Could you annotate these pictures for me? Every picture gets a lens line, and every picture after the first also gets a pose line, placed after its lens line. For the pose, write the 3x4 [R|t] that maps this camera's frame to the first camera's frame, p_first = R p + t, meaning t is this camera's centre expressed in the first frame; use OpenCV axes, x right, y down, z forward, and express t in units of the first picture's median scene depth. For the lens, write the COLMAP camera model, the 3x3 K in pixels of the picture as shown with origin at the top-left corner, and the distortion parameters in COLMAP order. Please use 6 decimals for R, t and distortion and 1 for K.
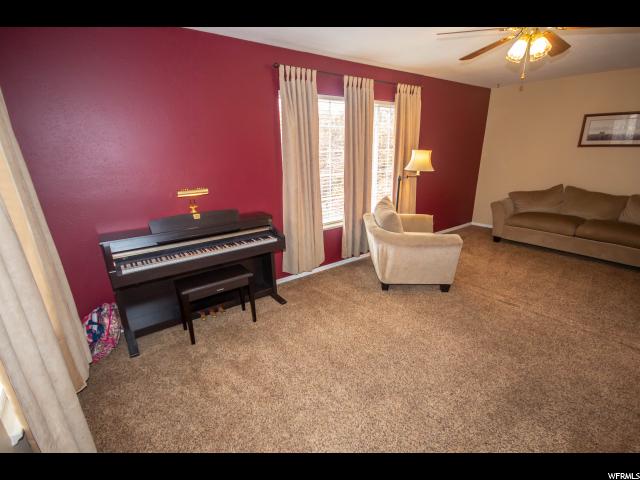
lens RADIAL K [[296.3, 0, 314.6], [0, 296.3, 242.2], [0, 0, 1]] dist [0.004241, -0.004243]
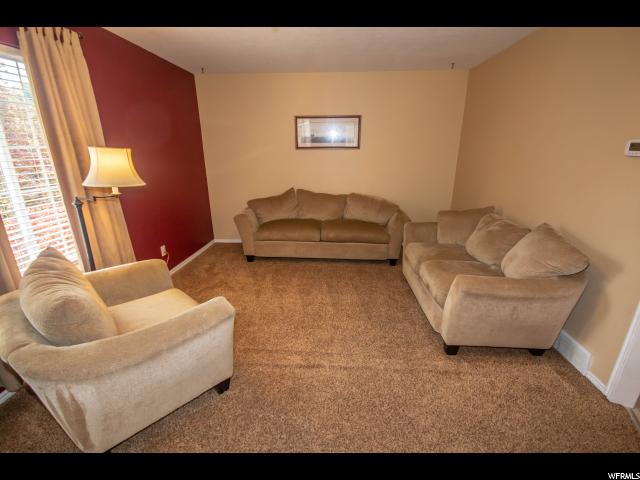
lens RADIAL K [[296.3, 0, 318.7], [0, 296.3, 246.7], [0, 0, 1]] dist [0.004241, -0.004243]
pose [[0.638315, -0.224526, 0.736303, 0.152503], [0.226105, 0.969011, 0.099472, -0.097067], [-0.735820, 0.102987, 0.669300, 0.349949]]
